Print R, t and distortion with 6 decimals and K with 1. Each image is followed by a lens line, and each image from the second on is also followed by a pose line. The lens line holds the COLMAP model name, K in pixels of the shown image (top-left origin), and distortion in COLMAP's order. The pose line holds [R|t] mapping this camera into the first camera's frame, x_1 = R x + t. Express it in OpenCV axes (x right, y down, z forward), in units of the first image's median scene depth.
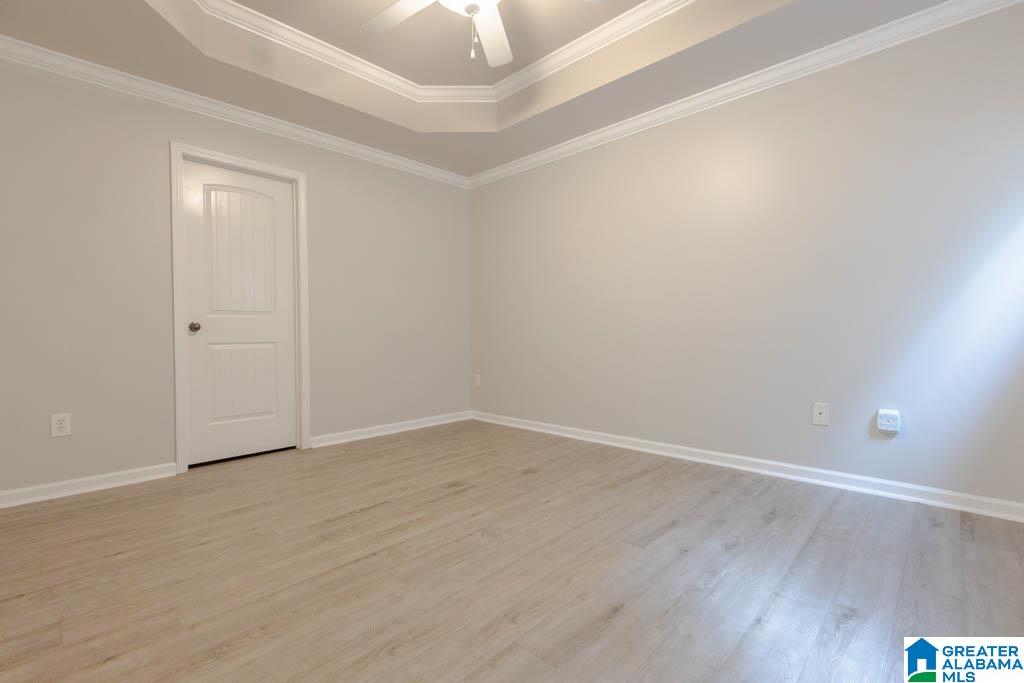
lens RADIAL K [[471.1, 0, 512.0], [0, 471.1, 341.5], [0, 0, 1]] dist [-0.001880, -0.000162]
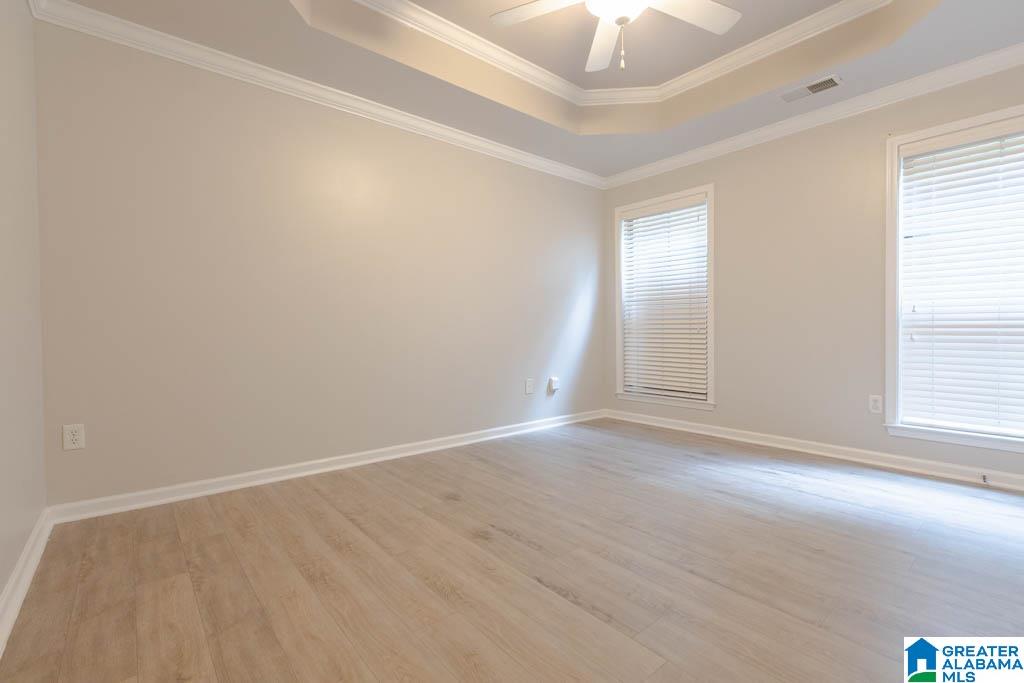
lens RADIAL K [[469.6, 0, 512.0], [0, 469.6, 341.5], [0, 0, 1]] dist [0.001124, 0.000298]
pose [[0.085039, -0.017169, 0.996230, -0.934163], [0.021360, 0.999653, 0.015405, -0.020665], [-0.996149, 0.019970, 0.085376, 0.950222]]
